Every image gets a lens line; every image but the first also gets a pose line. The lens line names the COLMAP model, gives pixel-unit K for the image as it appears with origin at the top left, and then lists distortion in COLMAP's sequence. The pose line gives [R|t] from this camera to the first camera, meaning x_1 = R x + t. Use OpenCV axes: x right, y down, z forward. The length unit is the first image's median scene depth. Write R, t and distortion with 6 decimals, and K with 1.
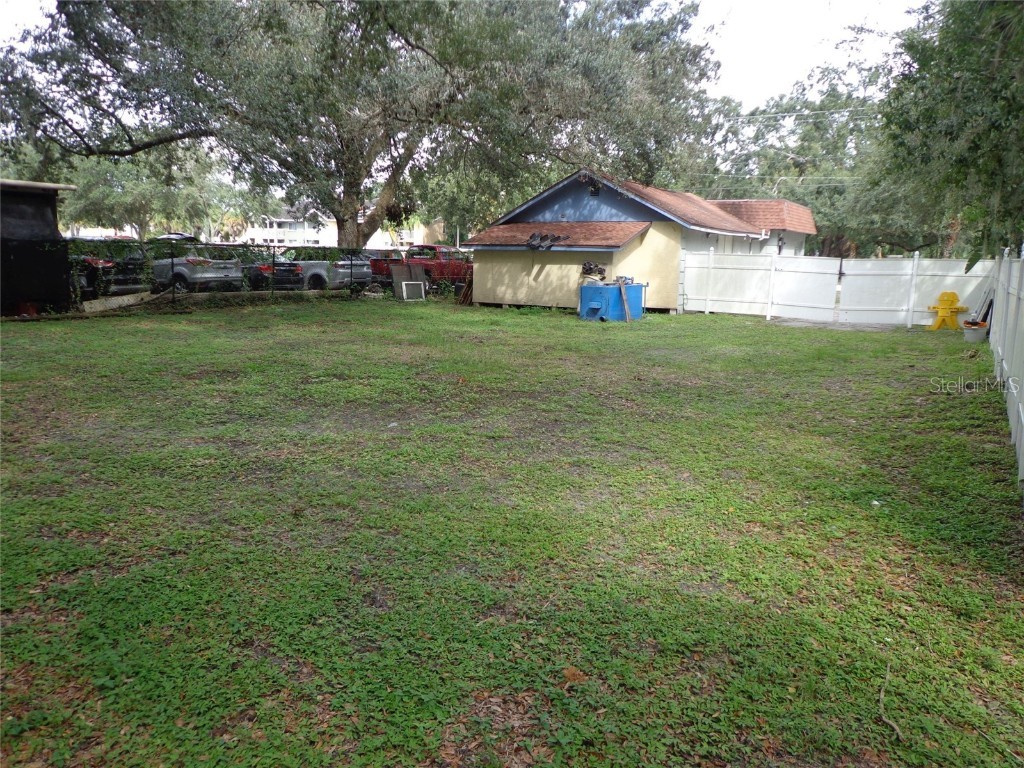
lens RADIAL K [[756.4, 0, 511.8], [0, 756.4, 383.1], [0, 0, 1]] dist [-0.001933, 0.013384]
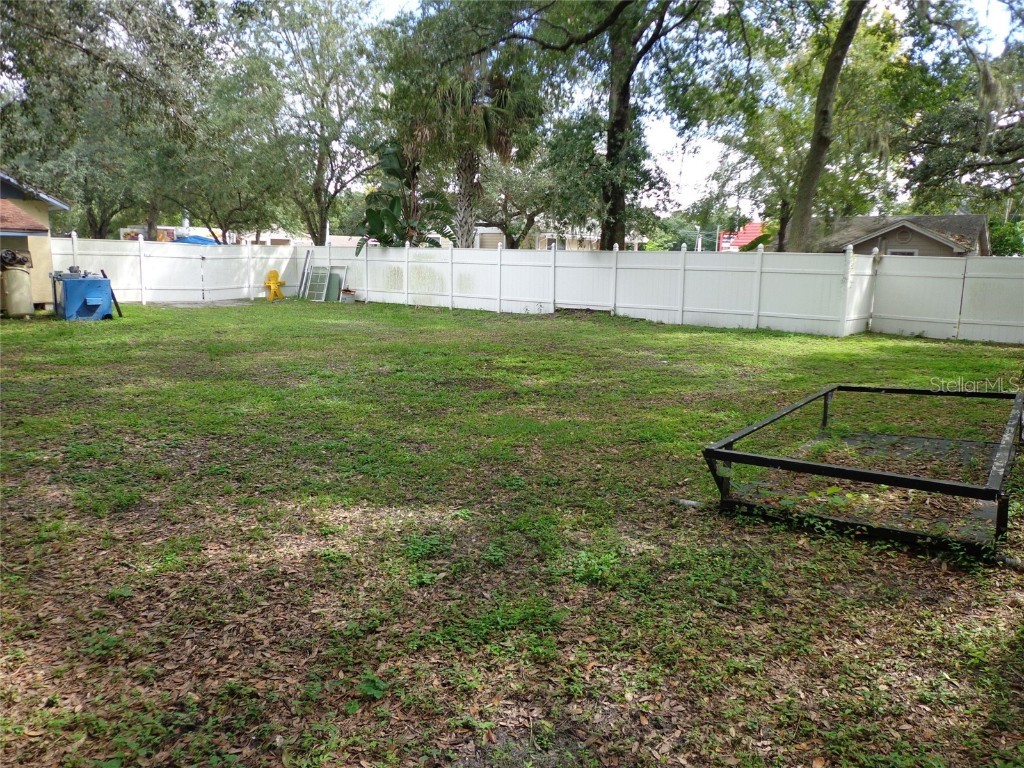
lens RADIAL K [[756.4, 0, 513.8], [0, 756.4, 383.0], [0, 0, 1]] dist [-0.001933, 0.013384]
pose [[0.084494, -0.182362, 0.979594, -0.601690], [0.157241, 0.973232, 0.167615, -0.071589], [-0.983939, 0.139870, 0.110907, 0.397842]]
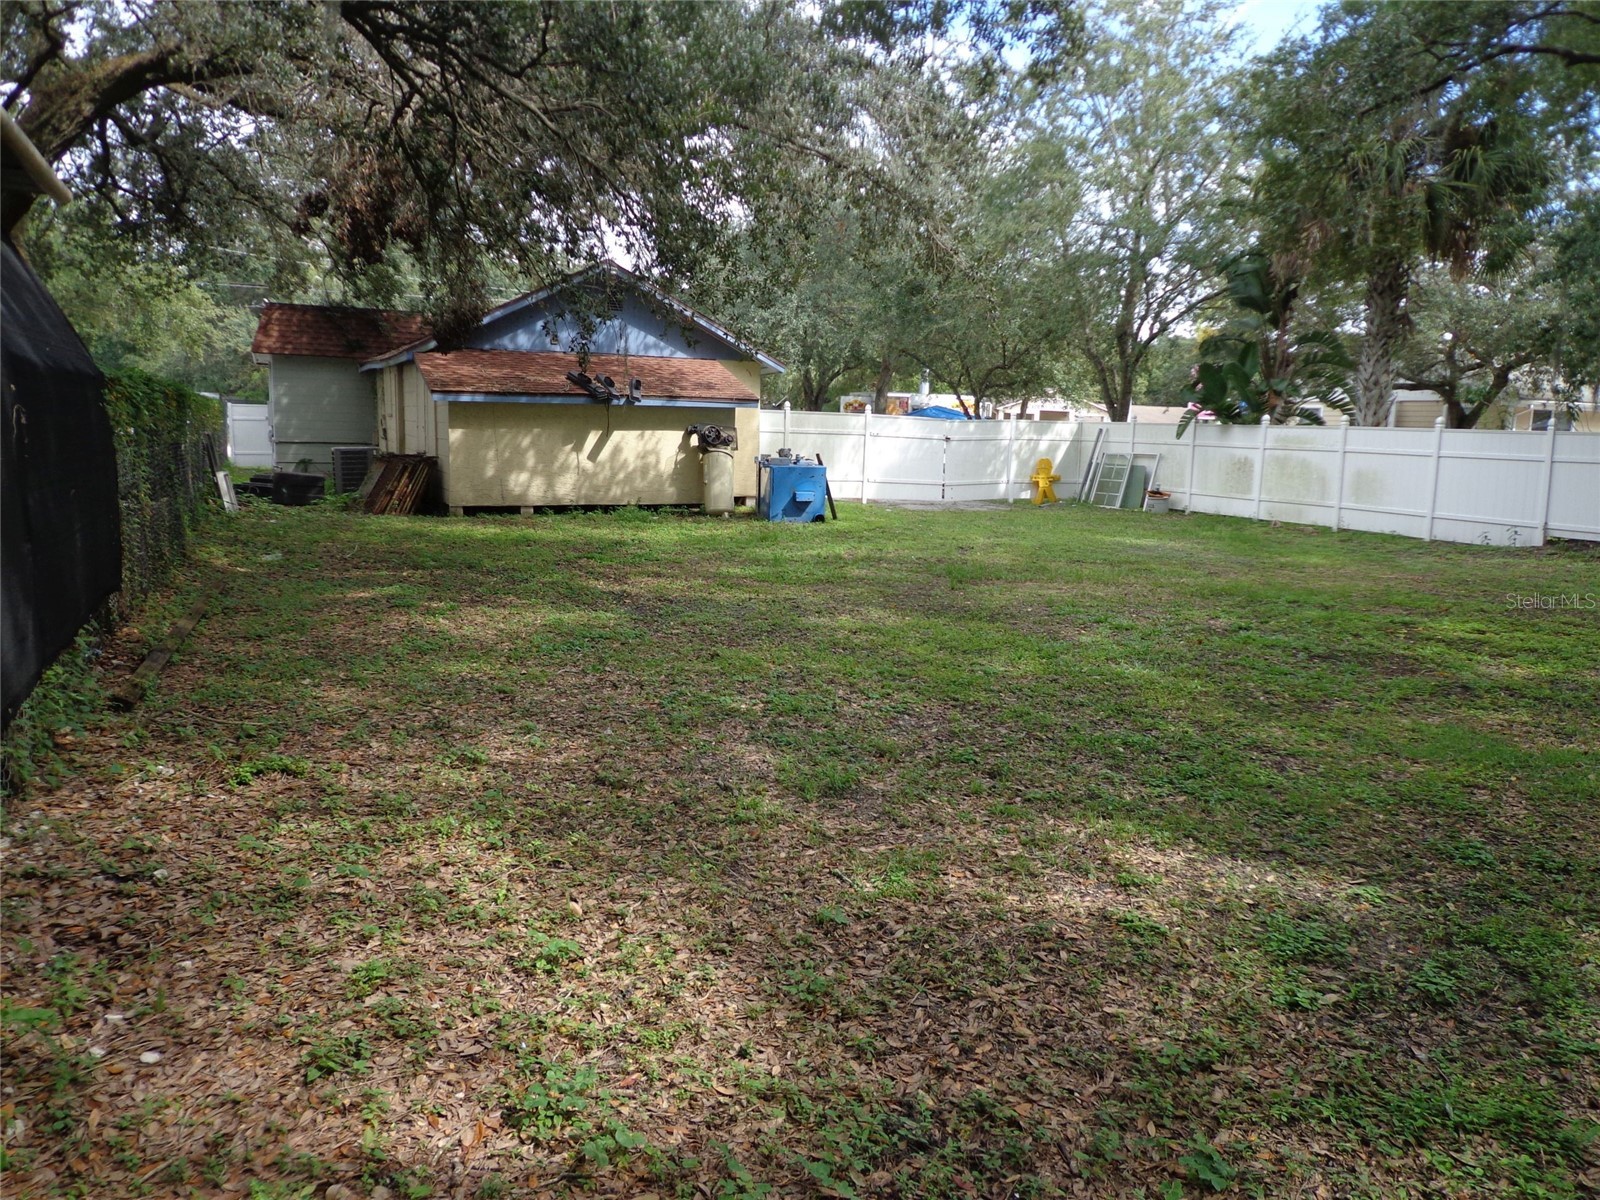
lens RADIAL K [[1181.9, 0, 802.0], [0, 1181.9, 597.1], [0, 0, 1]] dist [-0.001933, 0.013384]
pose [[0.553102, -0.125513, 0.823605, -0.600320], [0.129747, 0.989501, 0.063661, -0.072674], [-0.822948, 0.071650, 0.563580, 0.404594]]
